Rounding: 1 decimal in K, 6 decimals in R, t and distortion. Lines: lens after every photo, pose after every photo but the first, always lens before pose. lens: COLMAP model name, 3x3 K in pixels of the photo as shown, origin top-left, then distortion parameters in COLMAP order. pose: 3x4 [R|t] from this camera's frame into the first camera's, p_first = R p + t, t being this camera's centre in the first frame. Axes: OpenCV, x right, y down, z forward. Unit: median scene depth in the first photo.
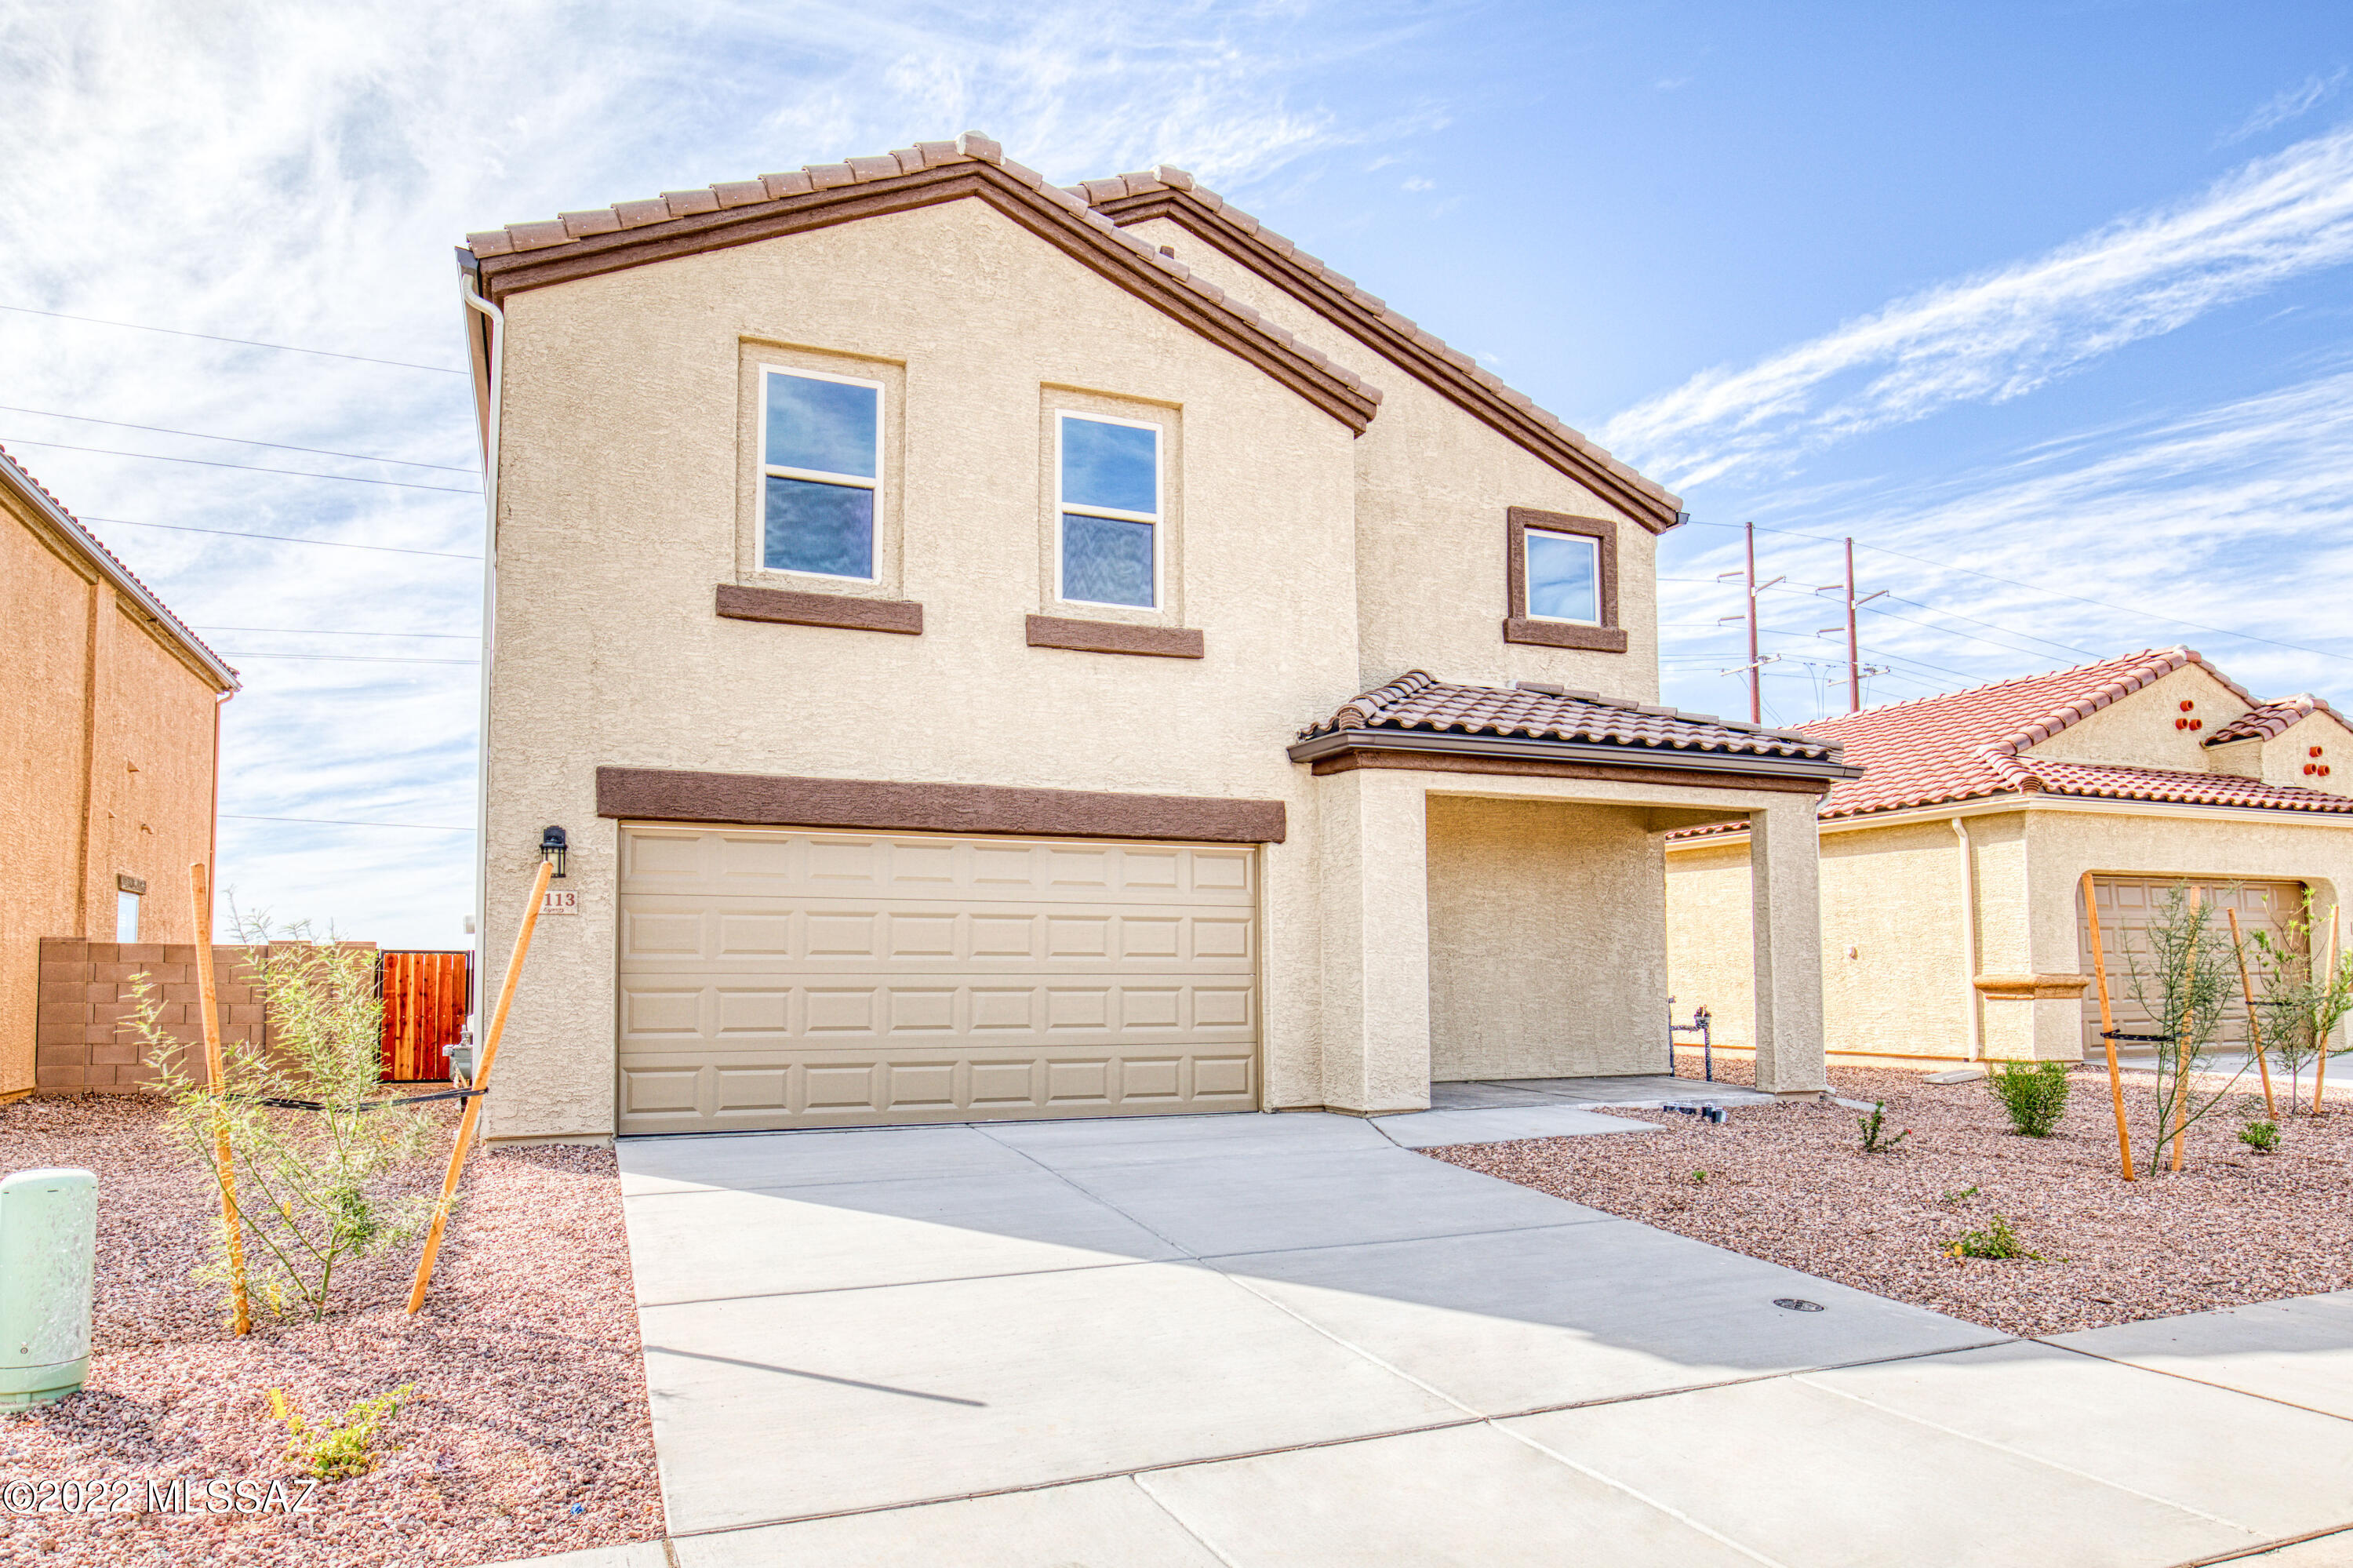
lens RADIAL K [[1453.3, 0, 1073.8], [0, 1453.3, 895.4], [0, 0, 1]] dist [-0.025916, -0.001656]
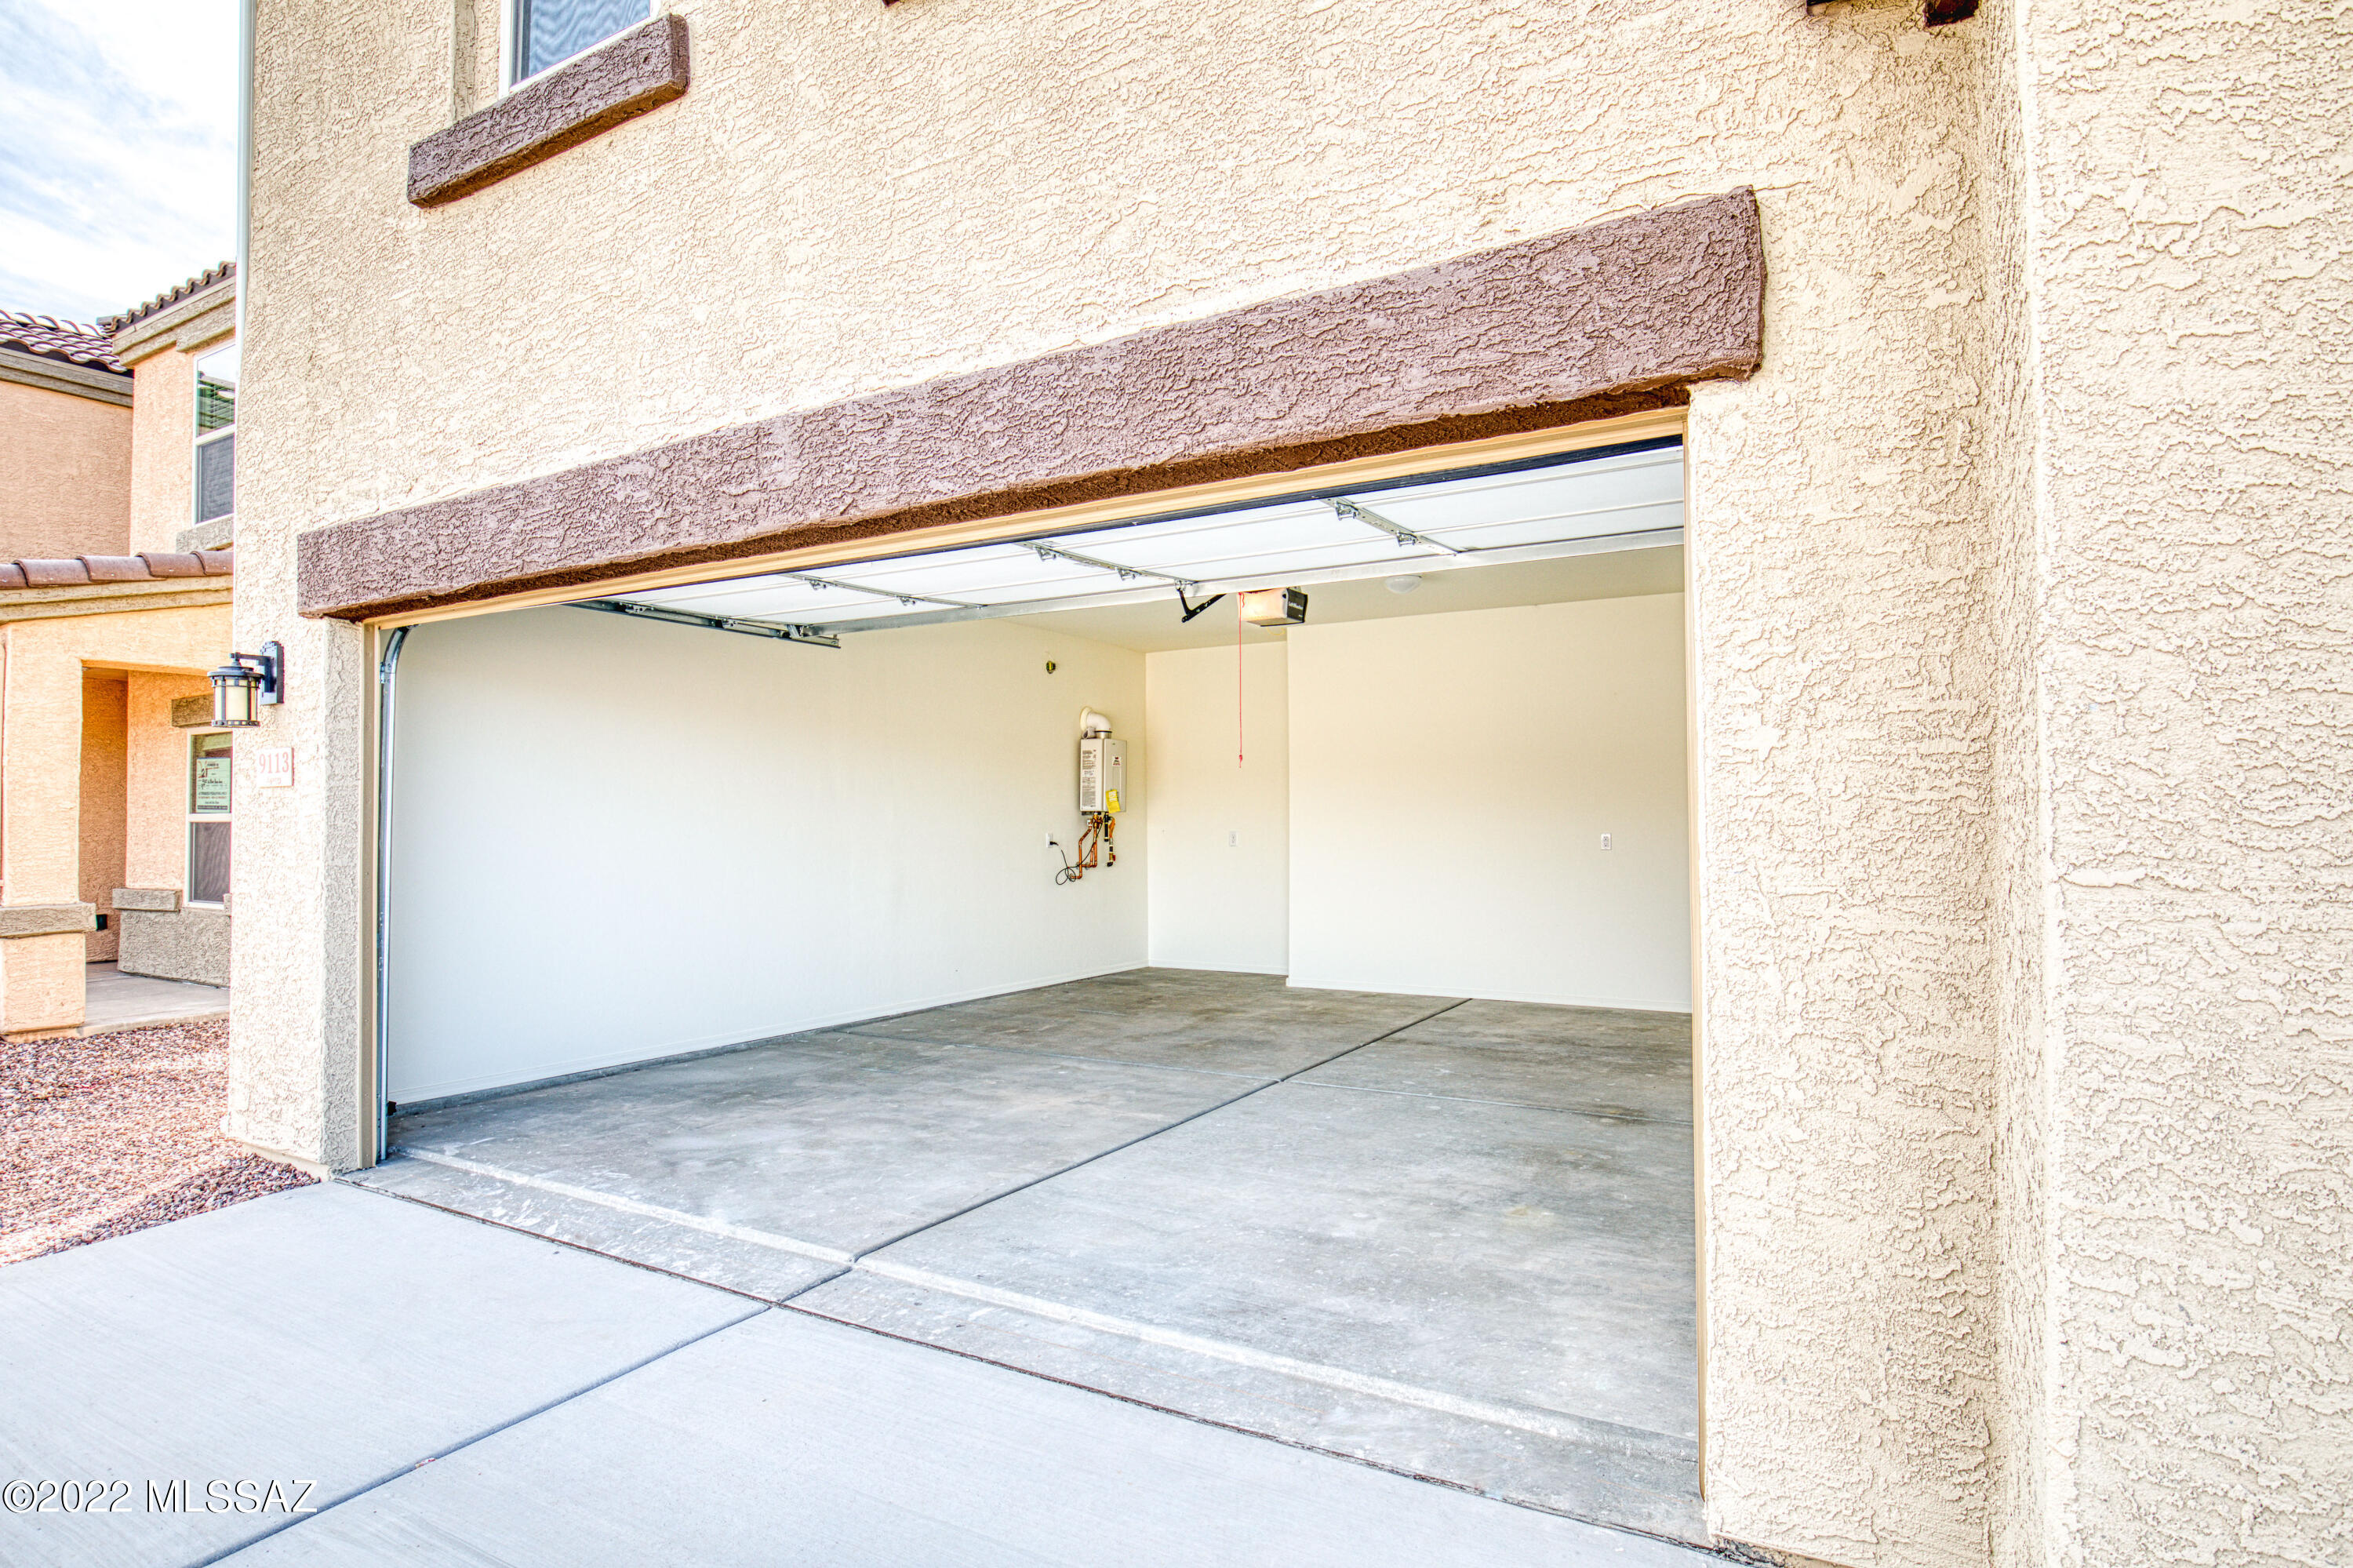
lens RADIAL K [[1252.9, 0, 1173.4], [0, 1252.9, 795.5], [0, 0, 1]] dist [-0.023108, 0.001851]
pose [[0.626961, -0.017736, -0.778848, 0.239287], [0.048027, 0.998719, 0.015918, 0.022367], [0.777569, -0.047386, 0.627010, 0.815811]]
